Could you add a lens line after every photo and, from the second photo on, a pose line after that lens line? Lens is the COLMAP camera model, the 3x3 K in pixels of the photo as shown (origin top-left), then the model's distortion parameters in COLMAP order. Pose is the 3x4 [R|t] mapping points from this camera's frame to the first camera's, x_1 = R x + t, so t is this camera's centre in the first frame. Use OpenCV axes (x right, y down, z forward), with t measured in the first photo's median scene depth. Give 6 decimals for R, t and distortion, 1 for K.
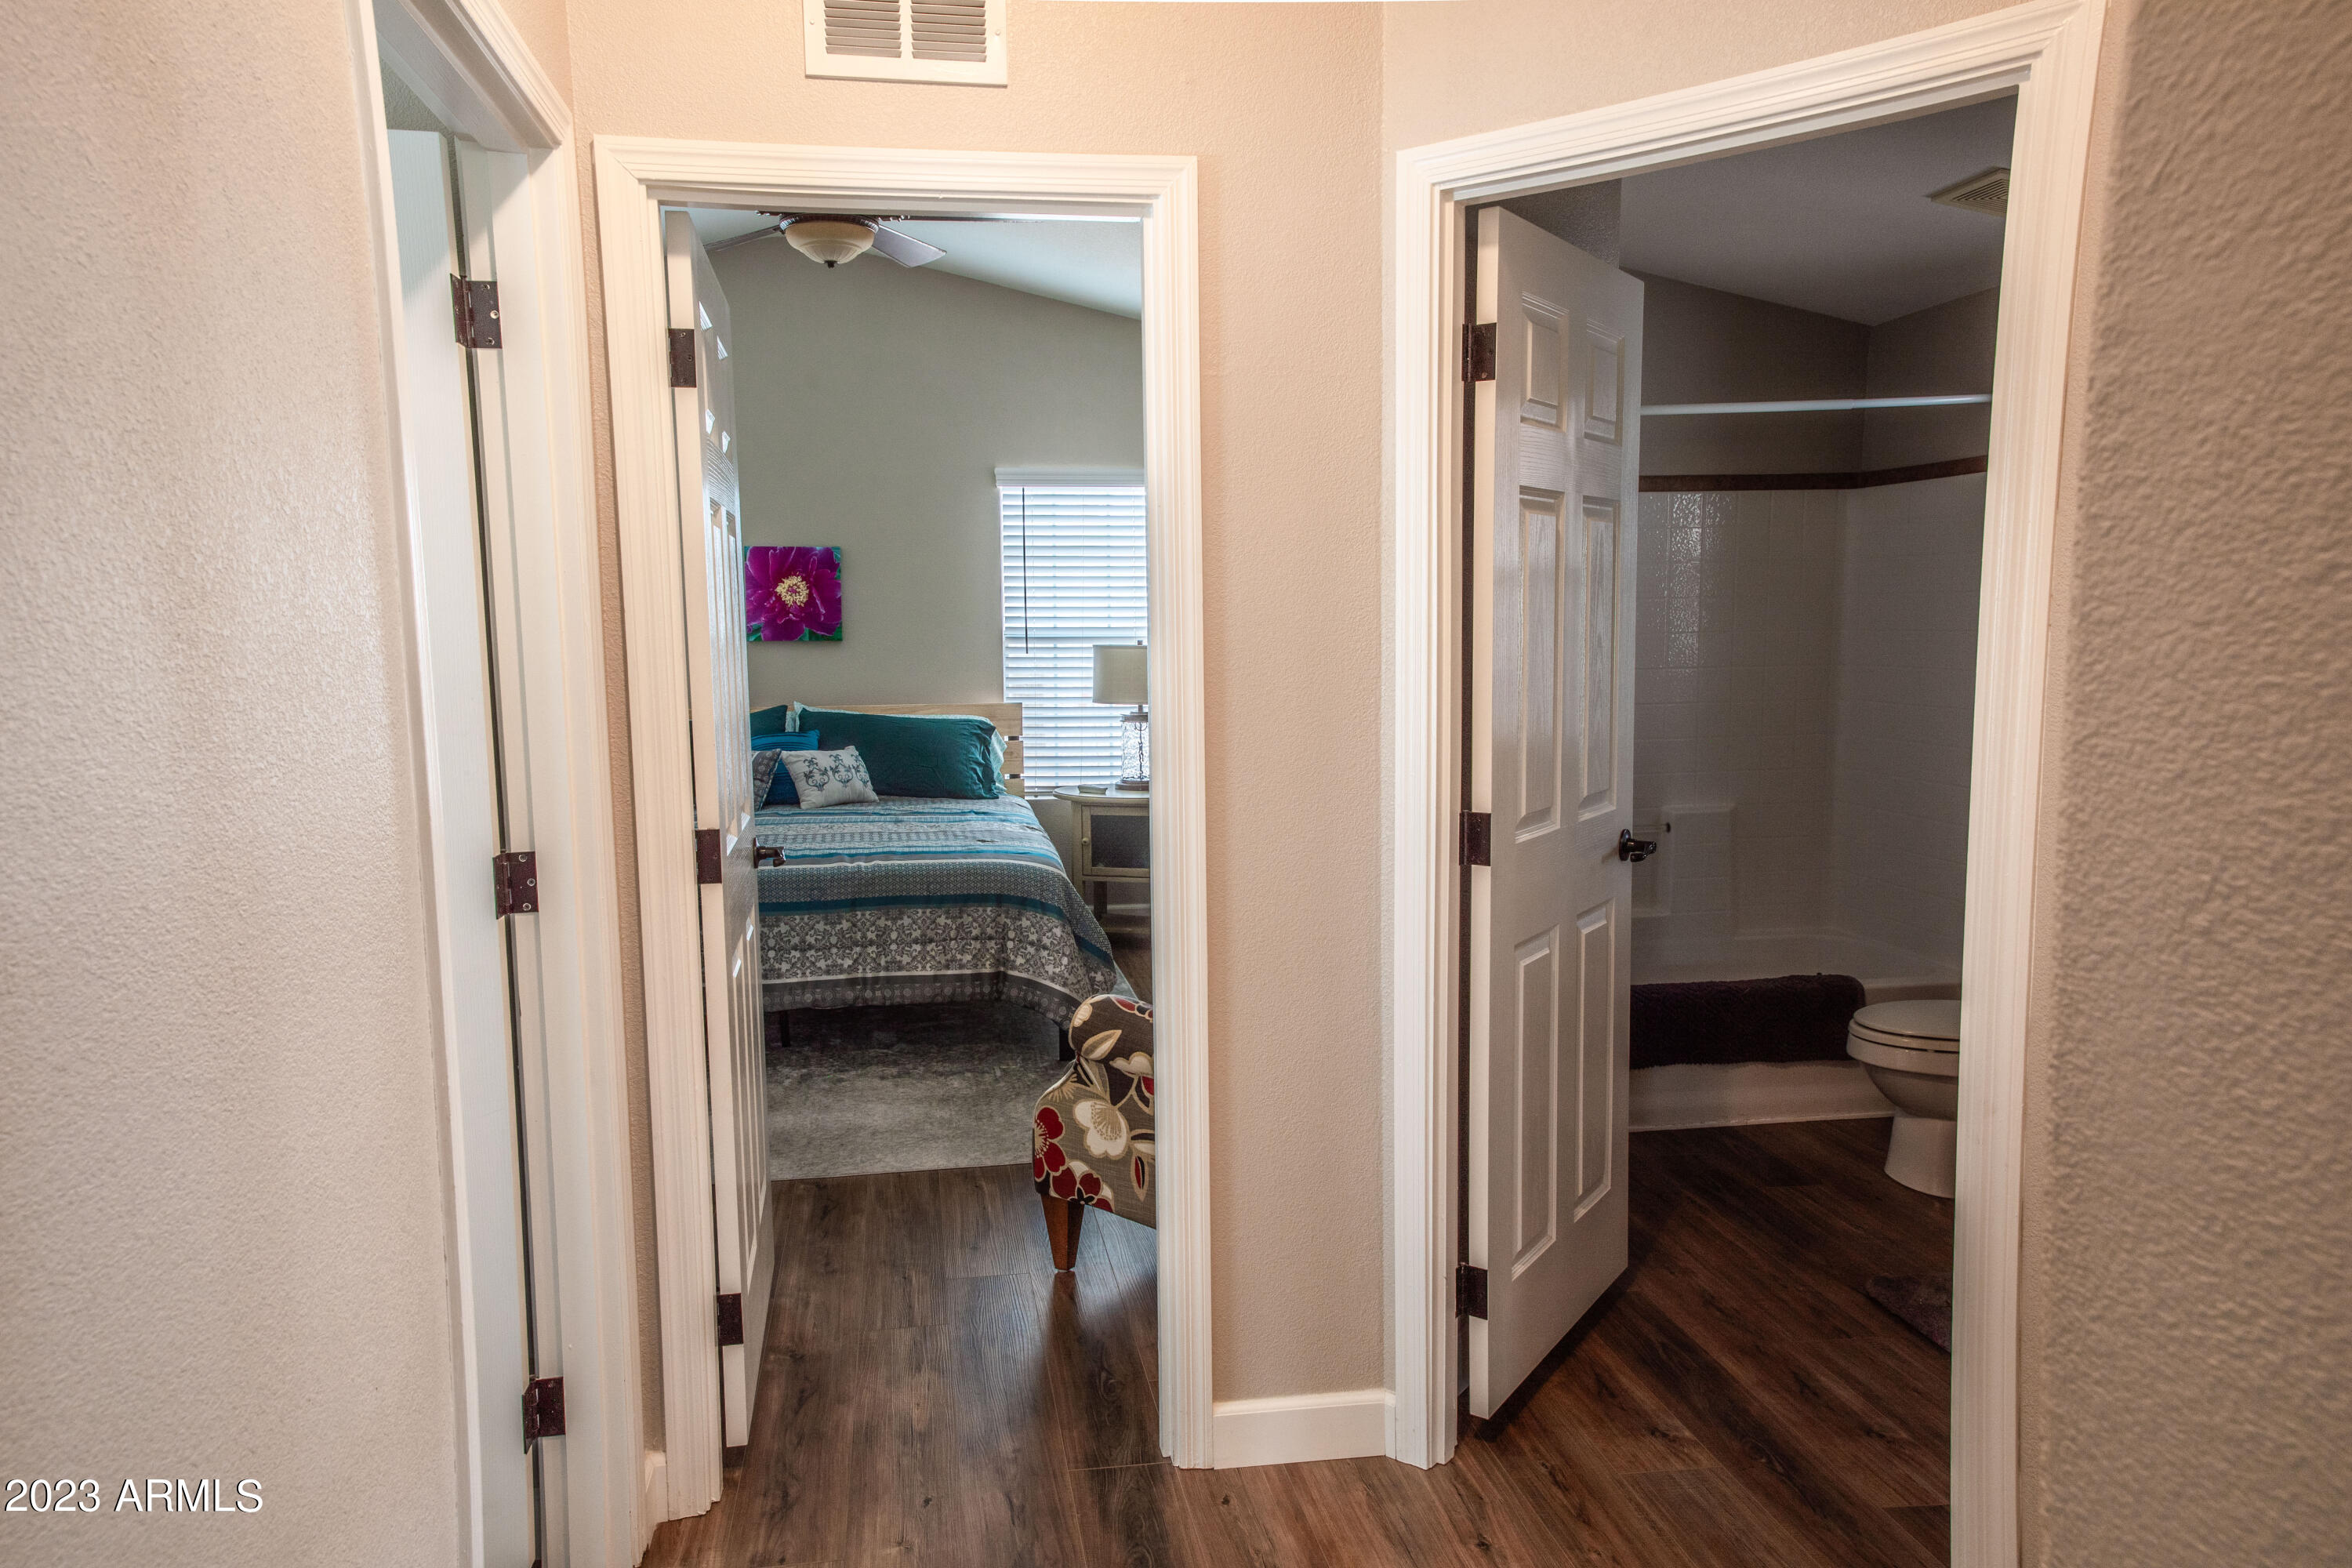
lens RADIAL K [[1572.9, 0, 1151.9], [0, 1572.9, 804.2], [0, 0, 1]] dist [0.014150, 0.072515]
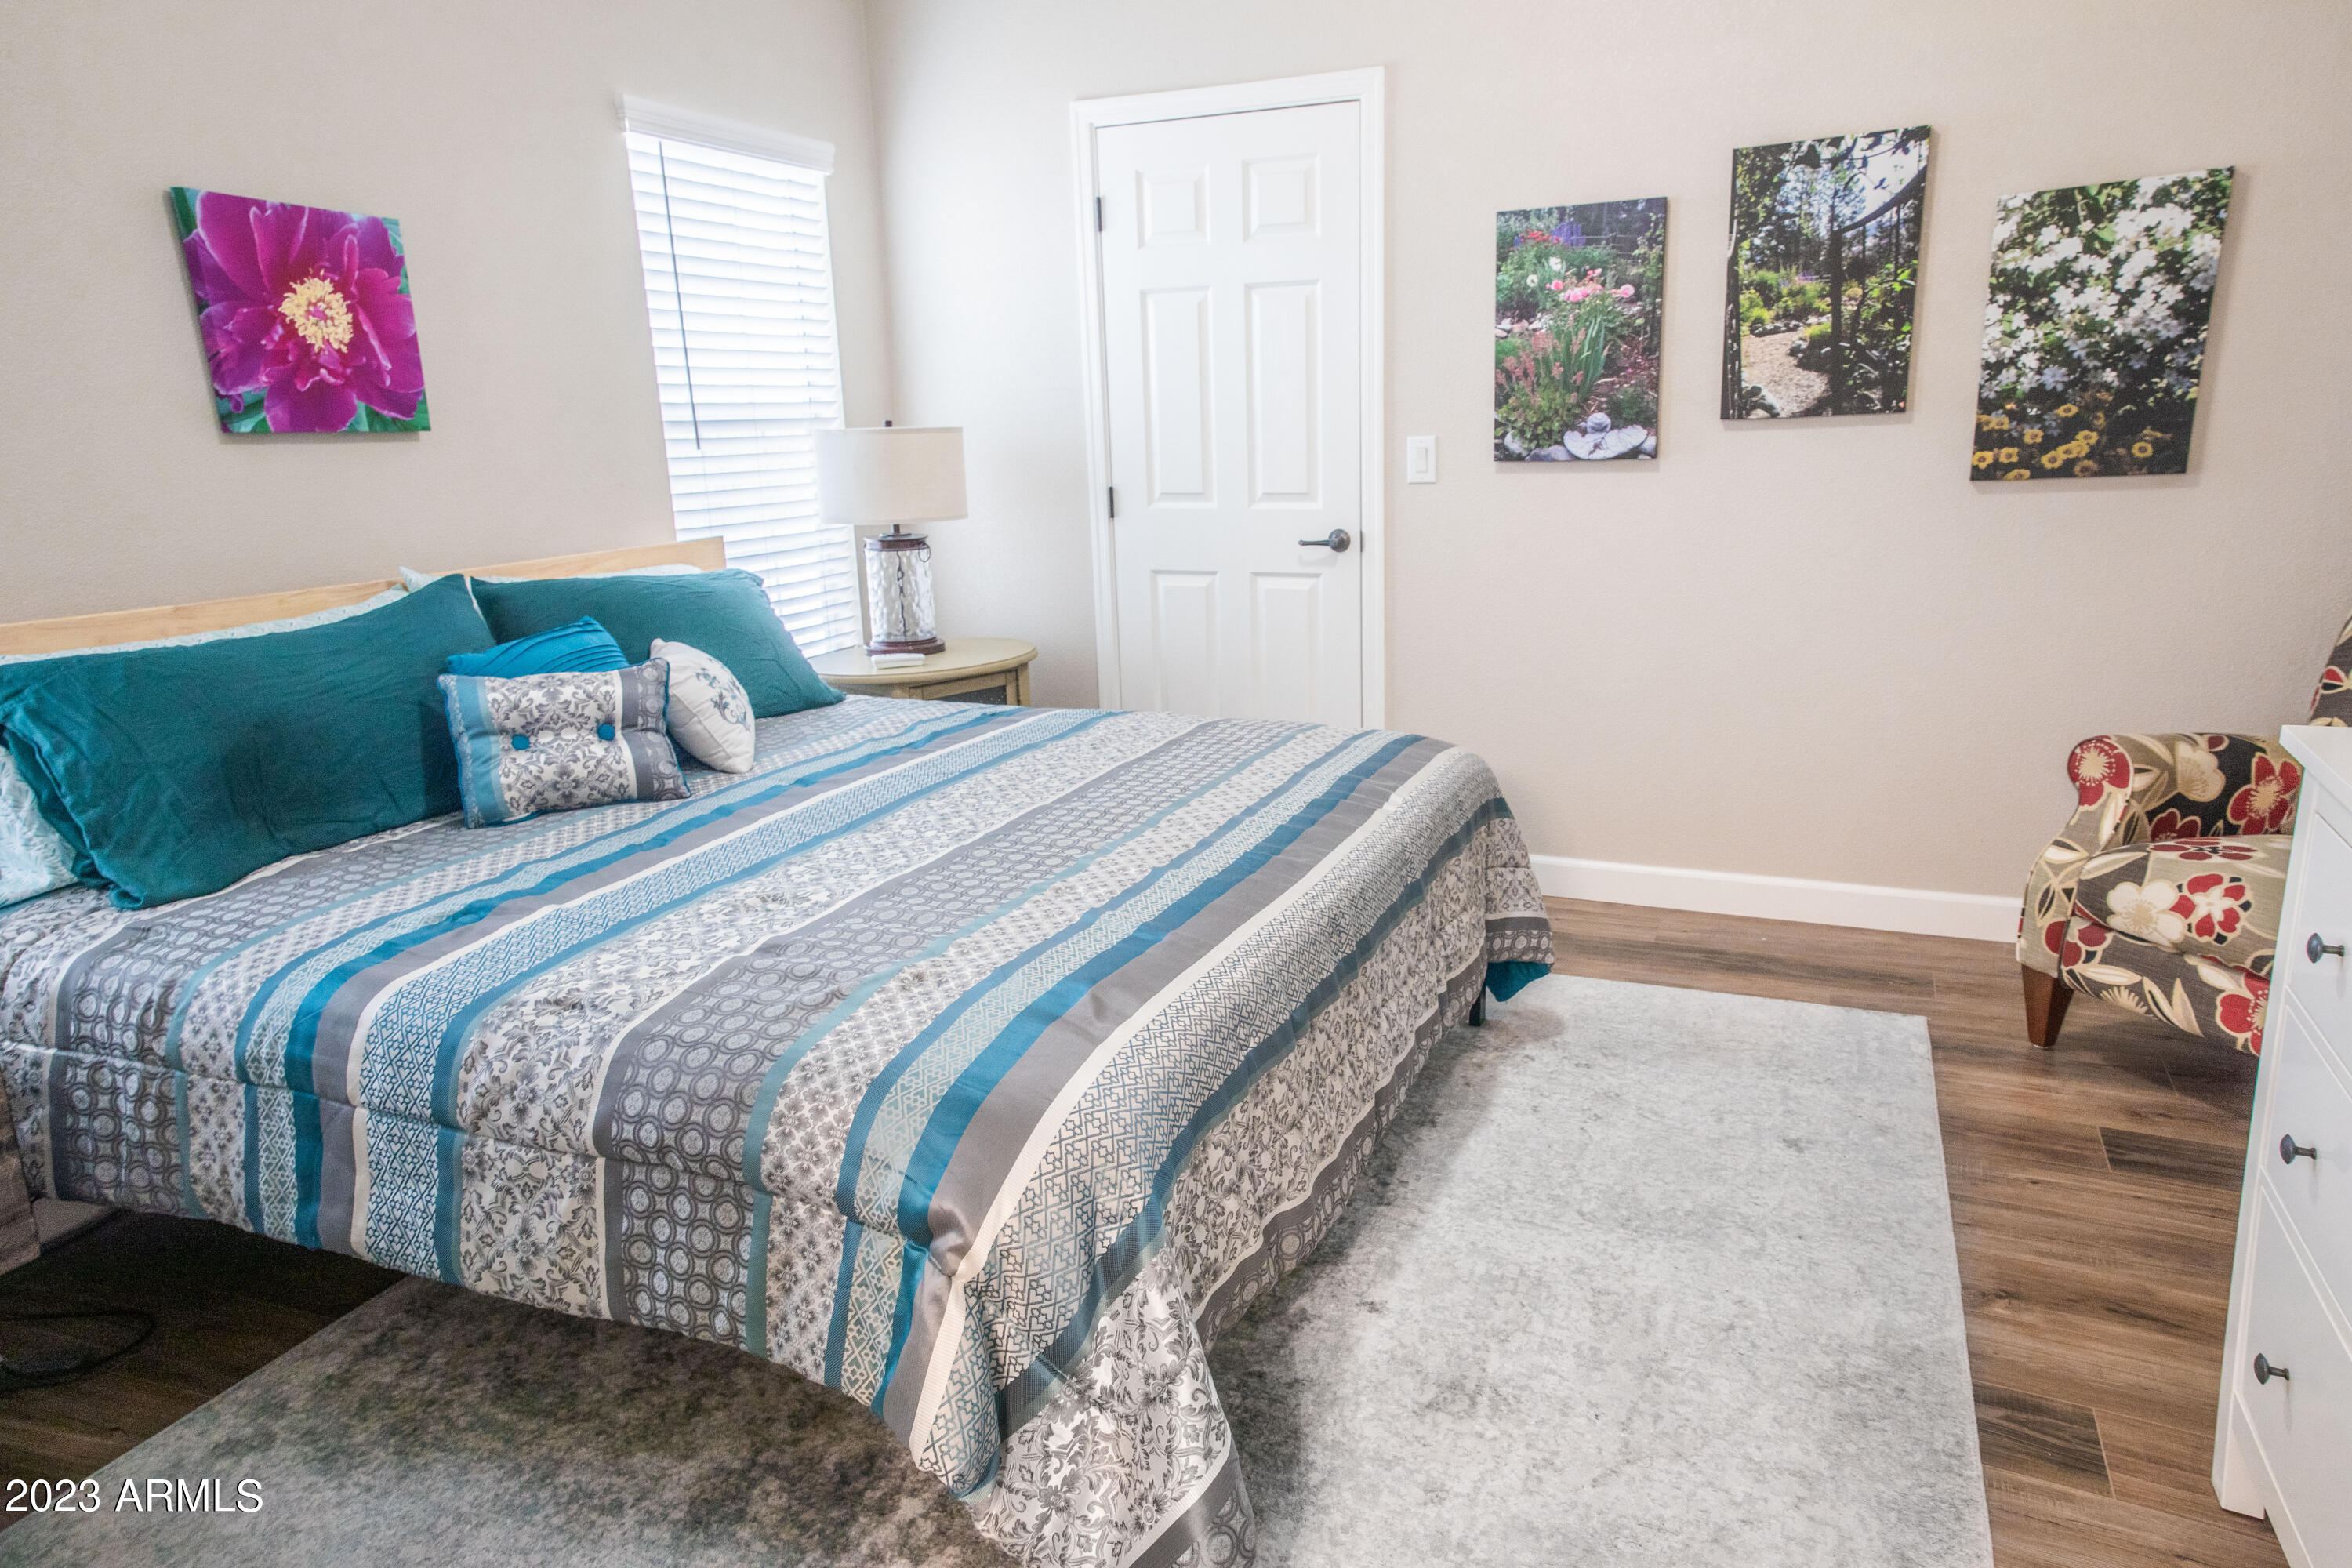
lens RADIAL K [[1494.6, 0, 1195.1], [0, 1494.6, 774.7], [0, 0, 1]] dist [0.065071, 0.008799]
pose [[0.535433, -0.211669, 0.817623, -0.478484], [0.124706, 0.977288, 0.171337, -0.053673], [-0.835320, 0.010223, 0.549669, 0.568140]]
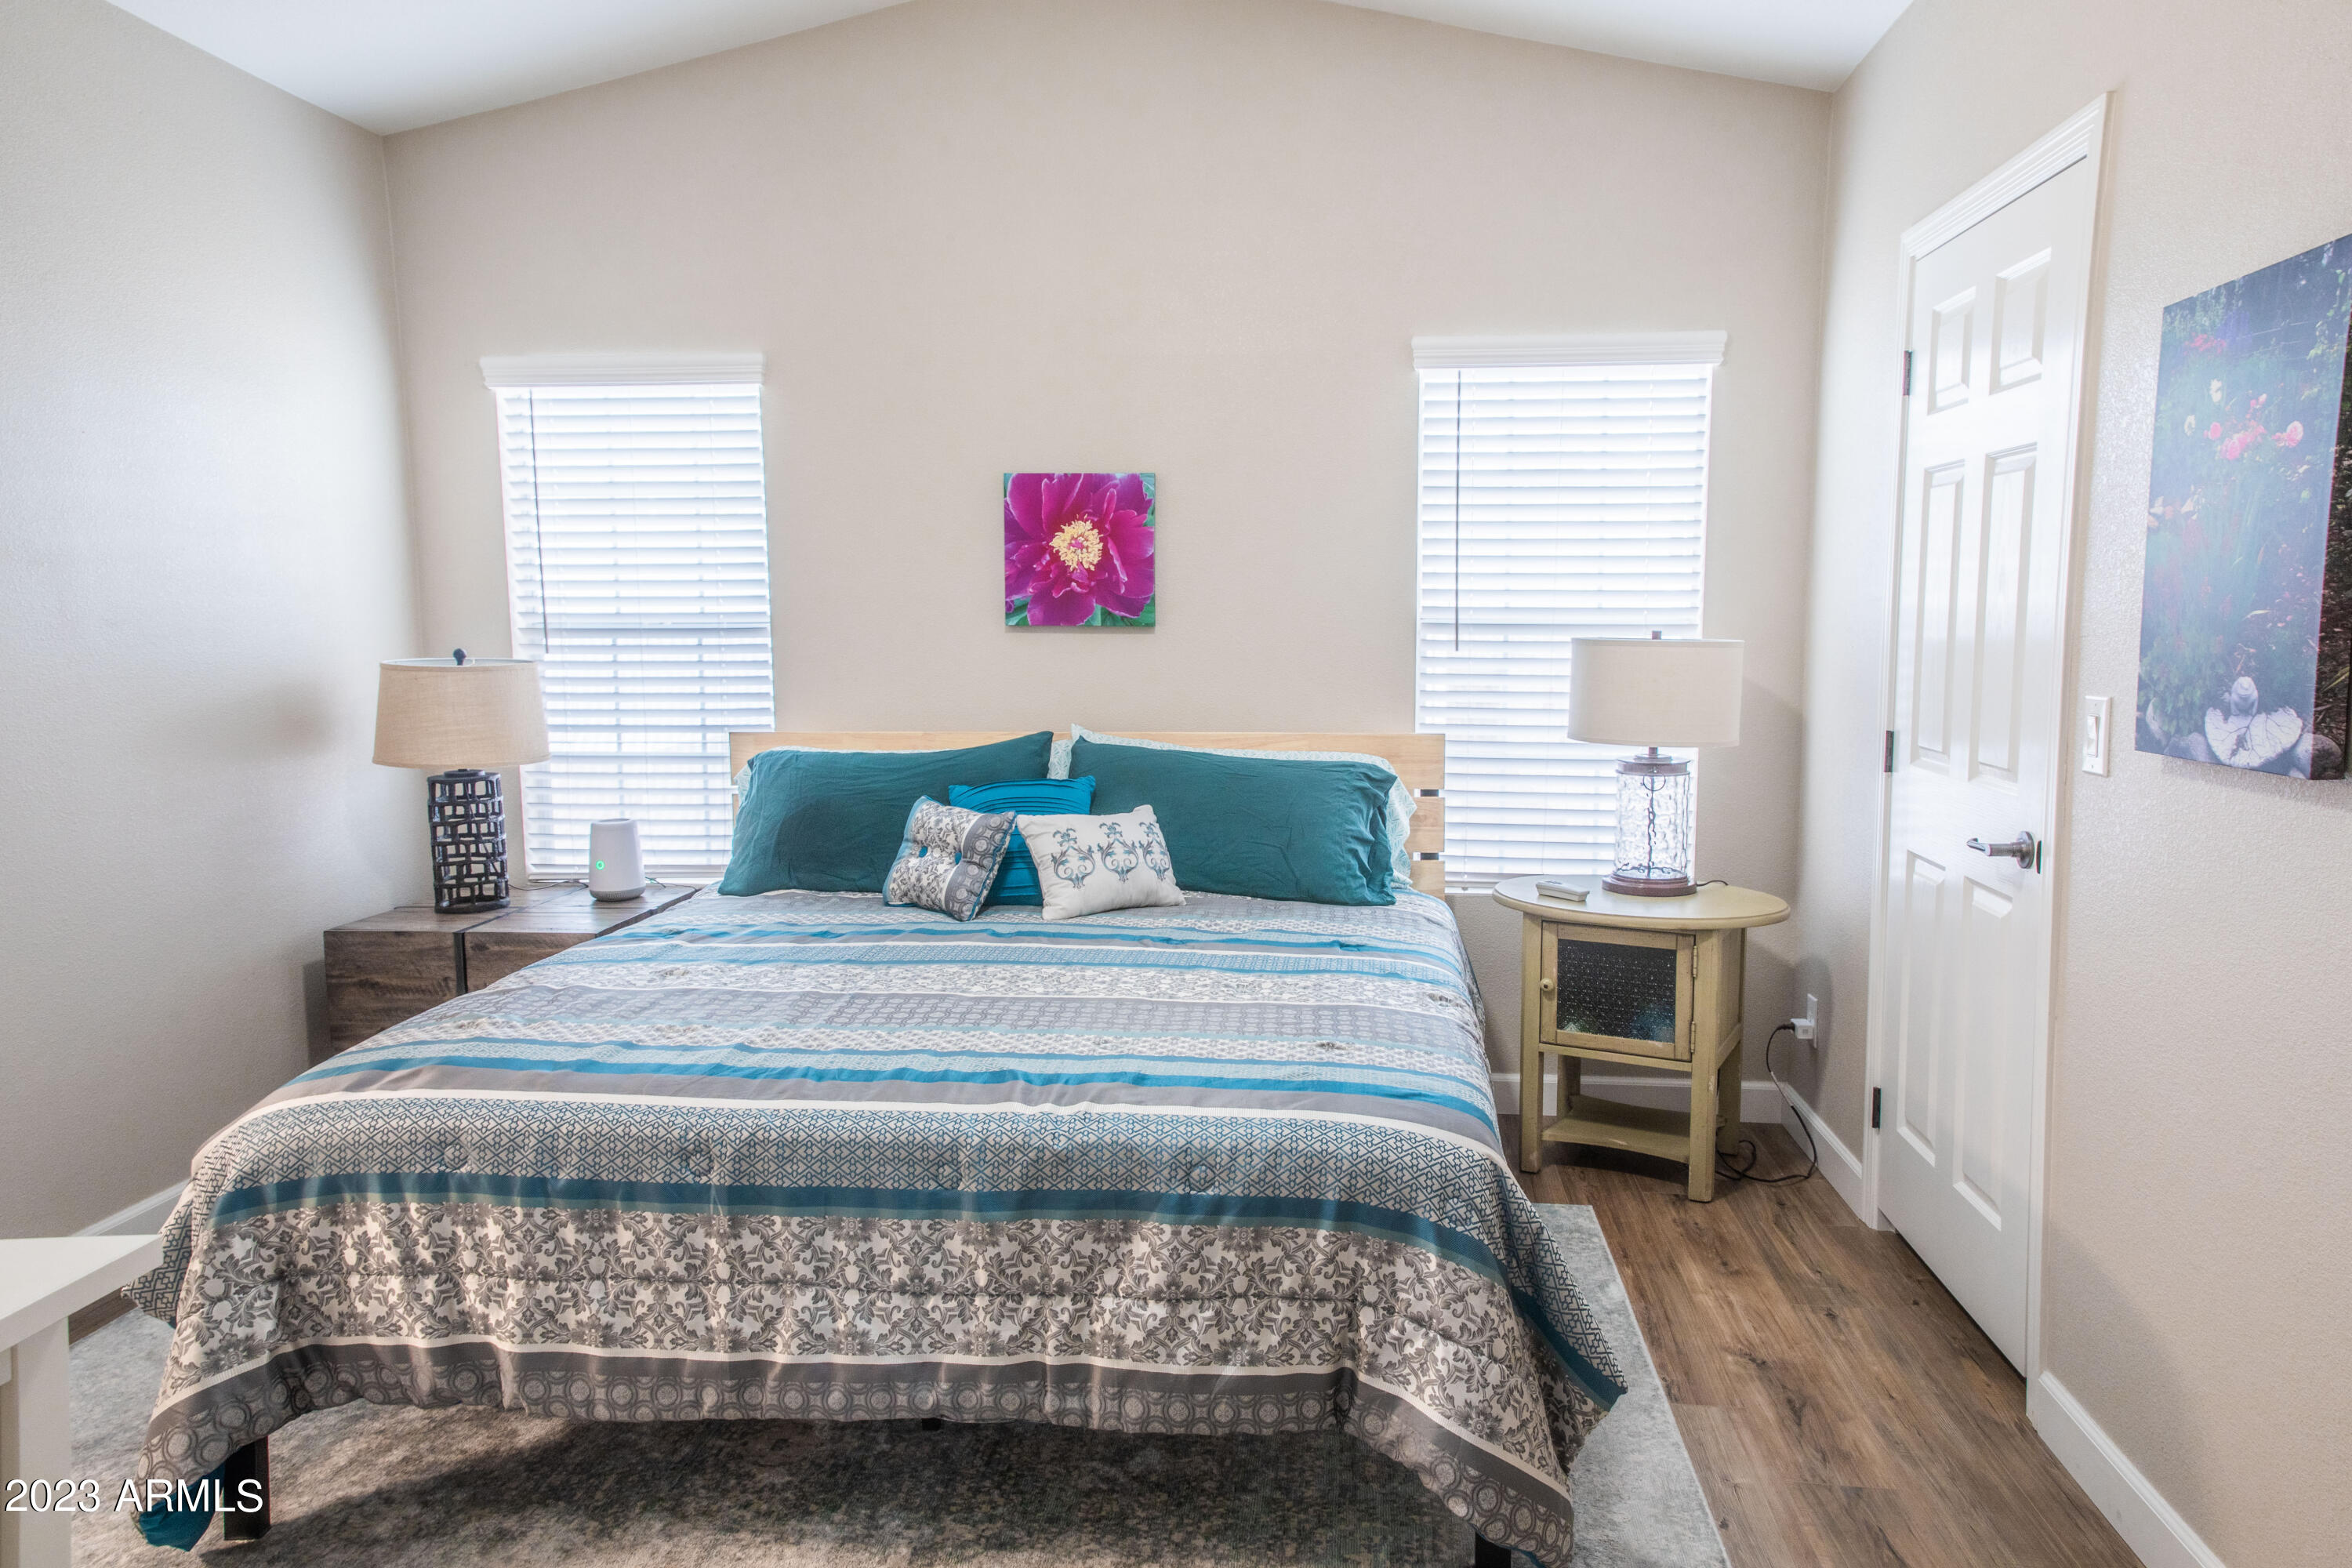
lens RADIAL K [[1572.9, 0, 1223.0], [0, 1572.9, 767.7], [0, 0, 1]] dist [0.014150, 0.072515]
pose [[0.969674, 0.032140, -0.242281, -0.020465], [-0.035904, 0.999293, -0.011138, -0.043761], [0.241752, 0.019500, 0.970142, 0.420343]]
